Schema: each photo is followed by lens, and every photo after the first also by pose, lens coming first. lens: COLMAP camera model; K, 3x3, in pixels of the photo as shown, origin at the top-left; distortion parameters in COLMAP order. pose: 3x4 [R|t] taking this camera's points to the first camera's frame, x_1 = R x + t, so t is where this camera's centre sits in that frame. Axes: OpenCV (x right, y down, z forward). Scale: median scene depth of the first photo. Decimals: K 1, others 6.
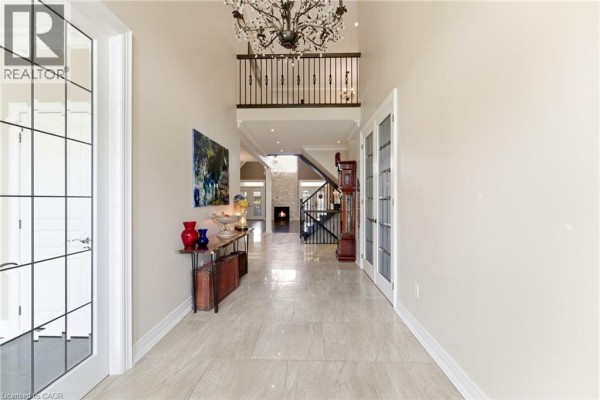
lens RADIAL K [[242.0, 0, 300.0], [0, 242.0, 200.0], [0, 0, 1]] dist [0.007462, 0.000117]
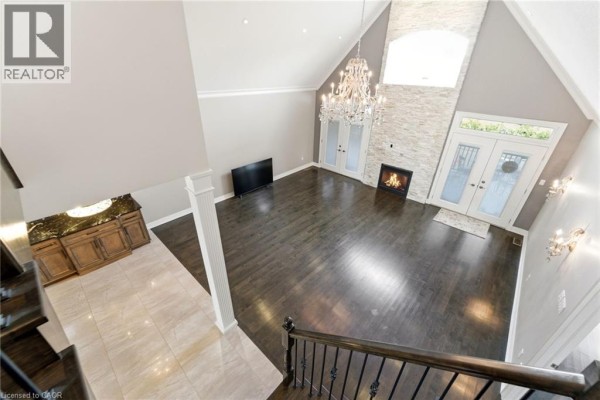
lens RADIAL K [[242.0, 0, 300.0], [0, 242.0, 200.0], [0, 0, 1]] dist [0.007462, 0.000117]
pose [[0.756337, 0.330914, -0.564314, 0.070186], [-0.026831, 0.877591, 0.478659, -0.137117], [0.653632, -0.346886, 0.672633, 0.536192]]
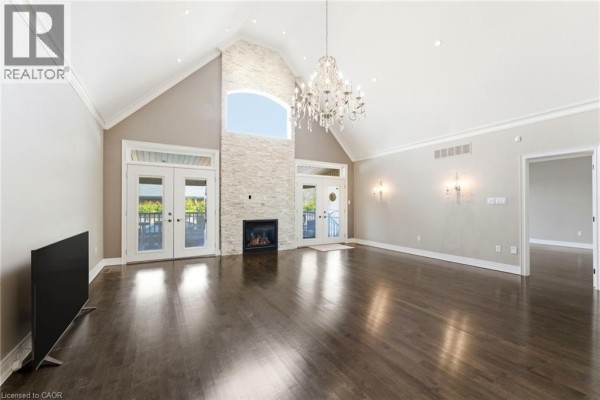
lens RADIAL K [[242.0, 0, 300.0], [0, 242.0, 200.0], [0, 0, 1]] dist [0.007462, 0.000117]
pose [[0.867489, 0.007013, 0.497406, -0.222975], [-0.002583, 0.999951, -0.009594, -0.001450], [-0.497449, 0.007038, 0.867465, 0.608364]]
